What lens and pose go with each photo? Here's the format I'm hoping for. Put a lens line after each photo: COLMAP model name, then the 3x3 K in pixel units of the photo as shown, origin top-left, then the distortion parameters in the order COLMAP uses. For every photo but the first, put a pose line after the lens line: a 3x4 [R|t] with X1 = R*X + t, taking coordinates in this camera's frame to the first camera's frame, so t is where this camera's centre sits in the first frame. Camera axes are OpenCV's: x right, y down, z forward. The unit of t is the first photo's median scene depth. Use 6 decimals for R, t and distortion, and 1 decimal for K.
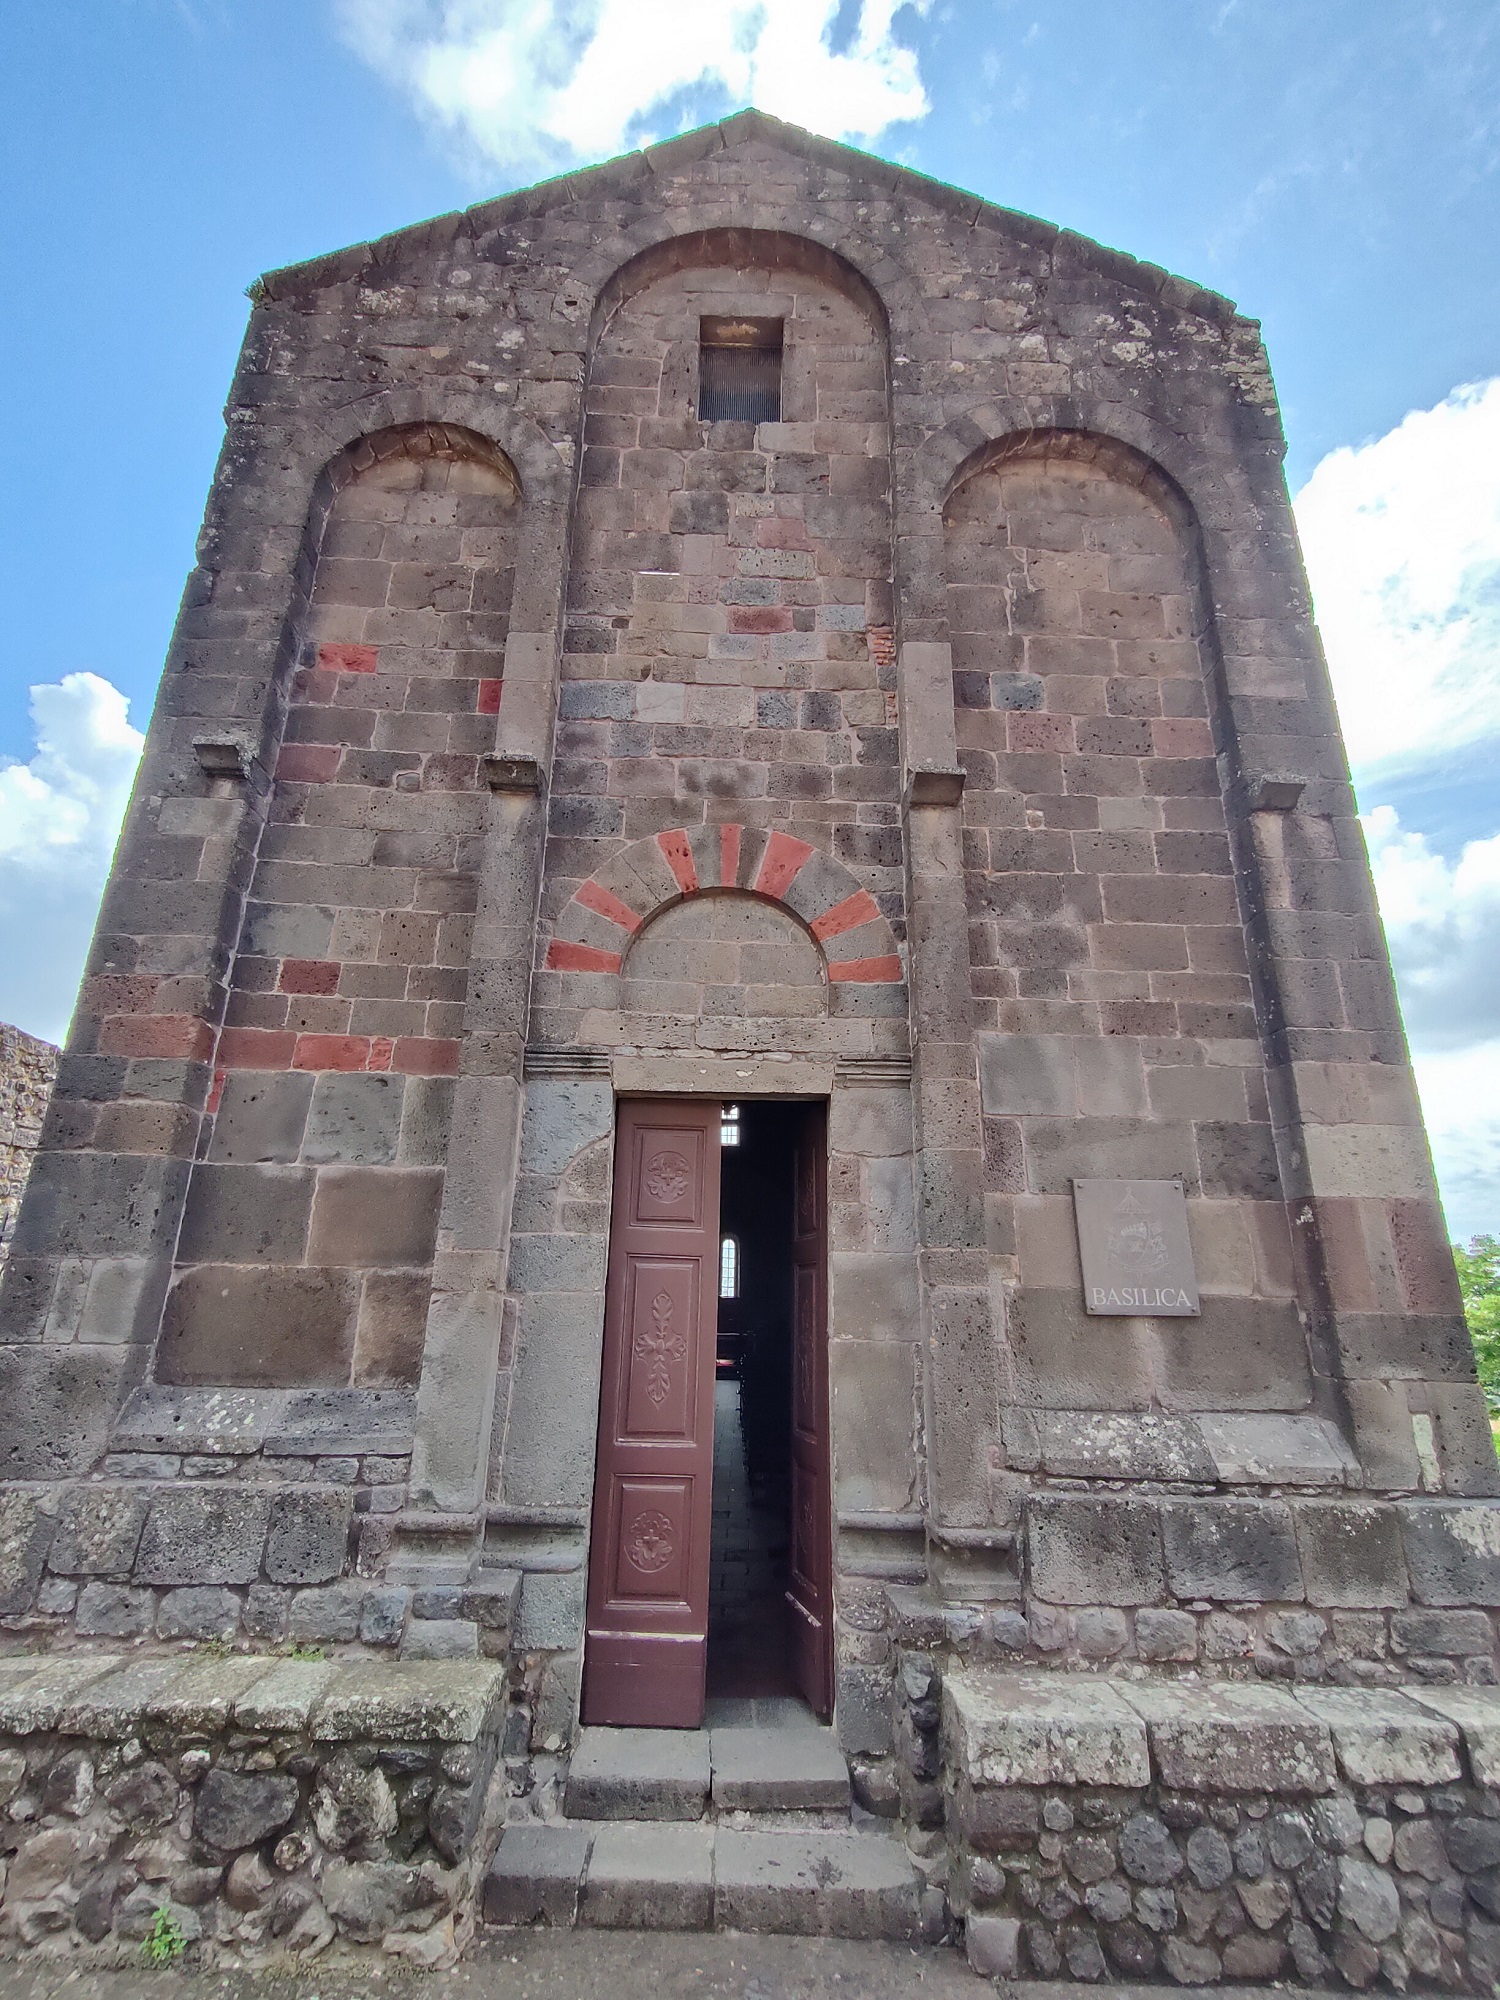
lens RADIAL K [[889.2, 0, 747.9], [0, 889.2, 999.4], [0, 0, 1]] dist [0.001803, 0.000227]
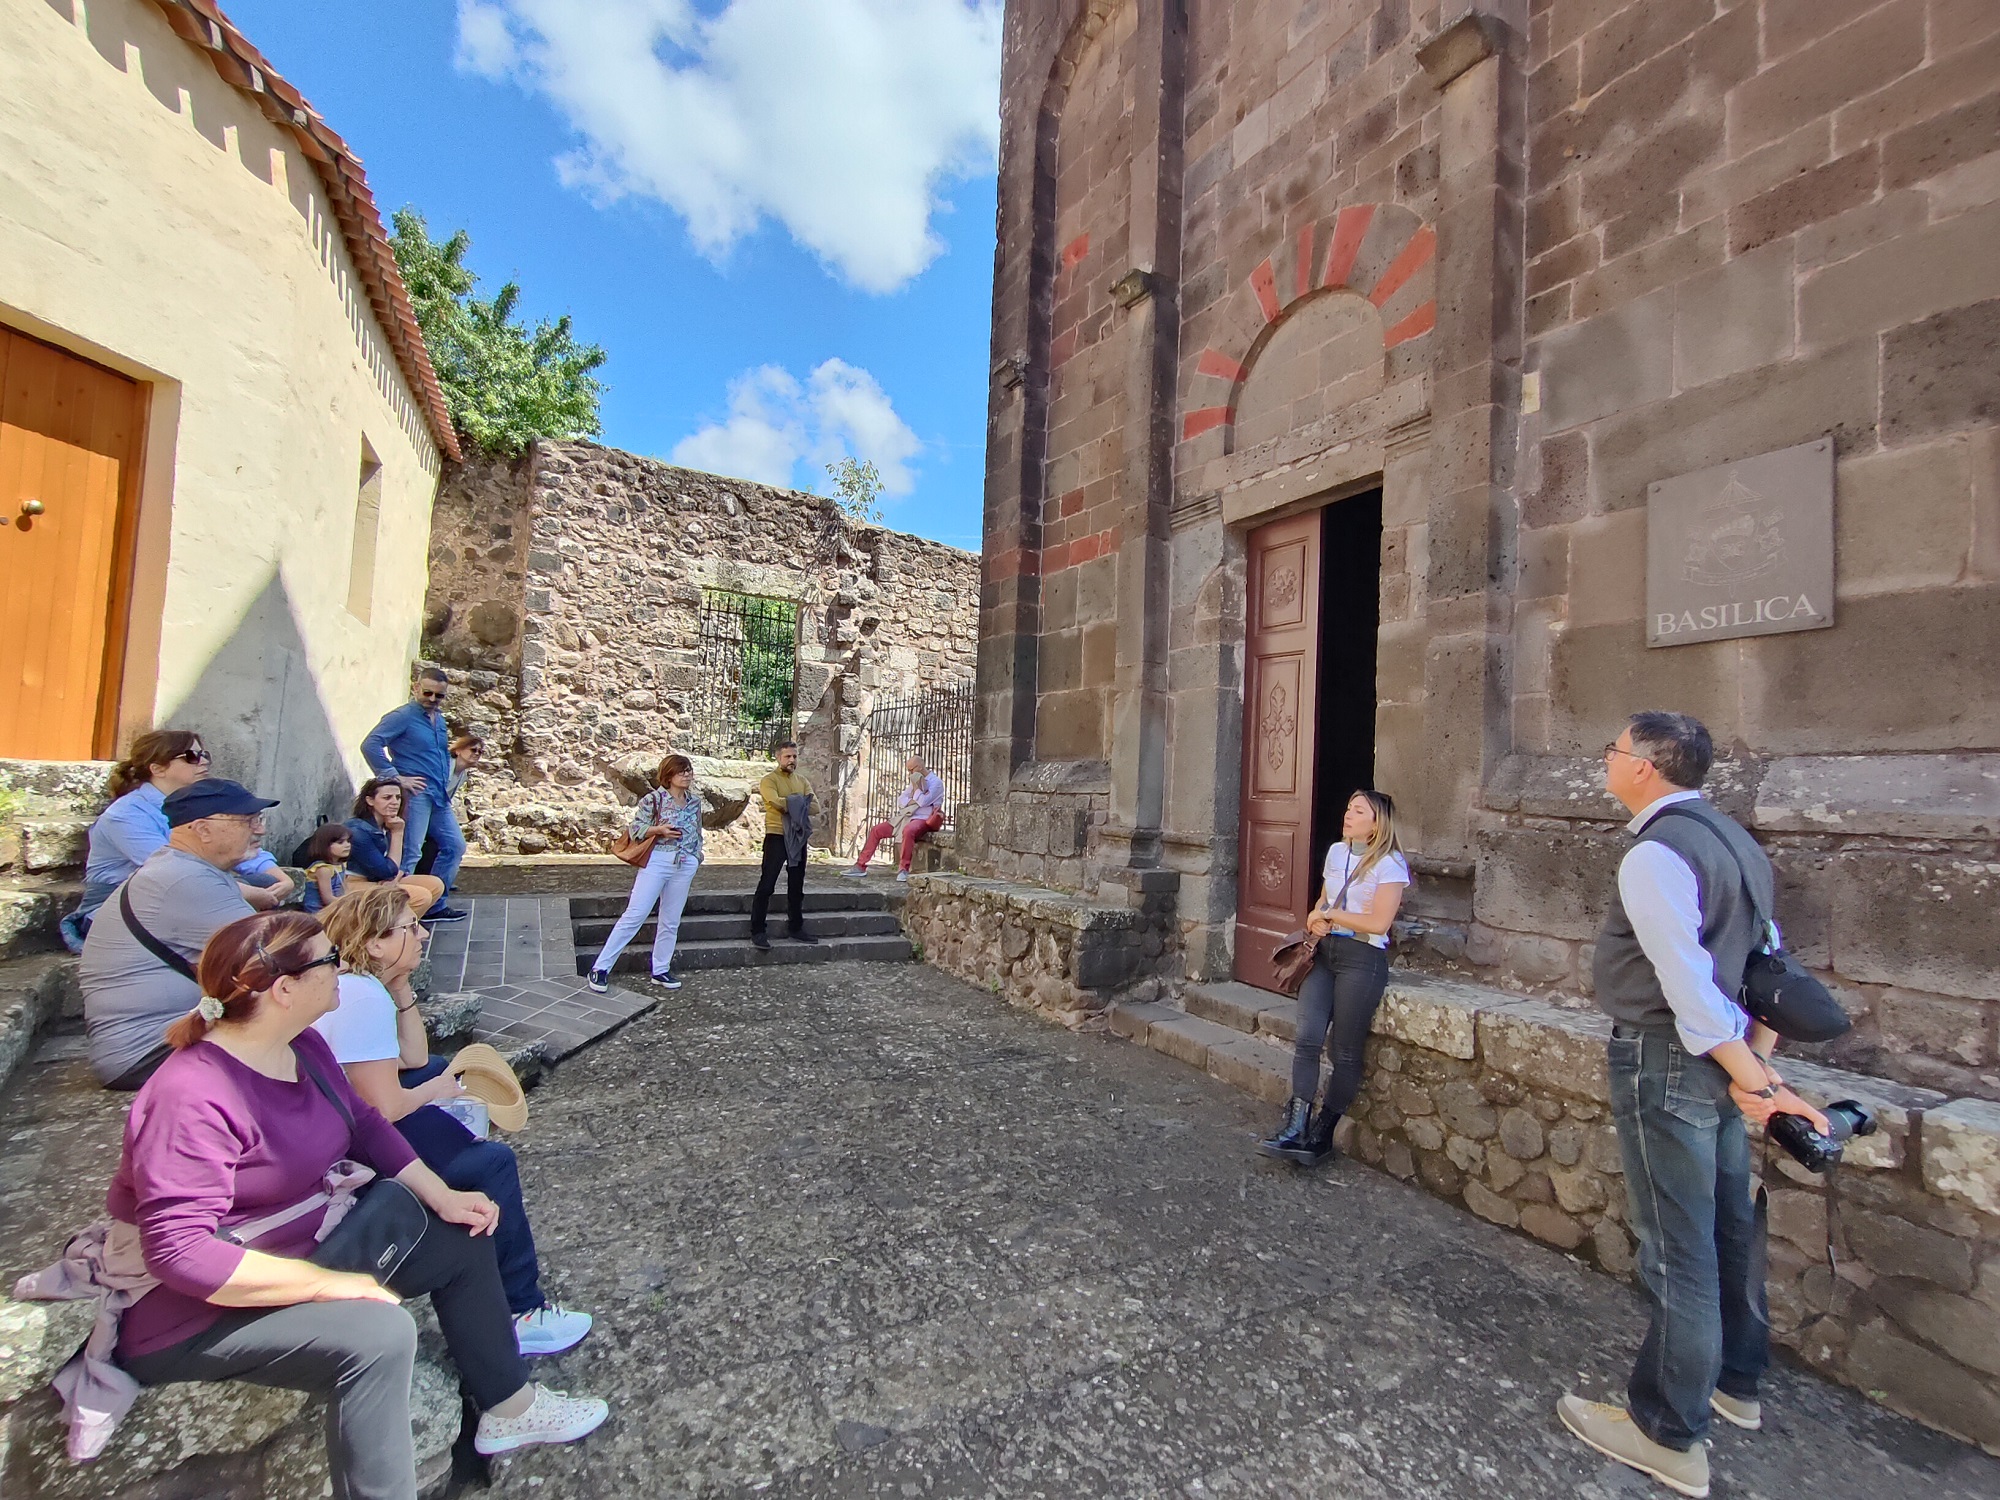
lens RADIAL K [[889.2, 0, 1000.6], [0, 889.2, 748.9], [0, 0, 1]] dist [0.001803, 0.000227]
pose [[0.489978, -0.040966, -0.870772, 0.818563], [0.250301, 0.963445, 0.095517, 0.228834], [0.835027, -0.264756, 0.482321, 0.112863]]
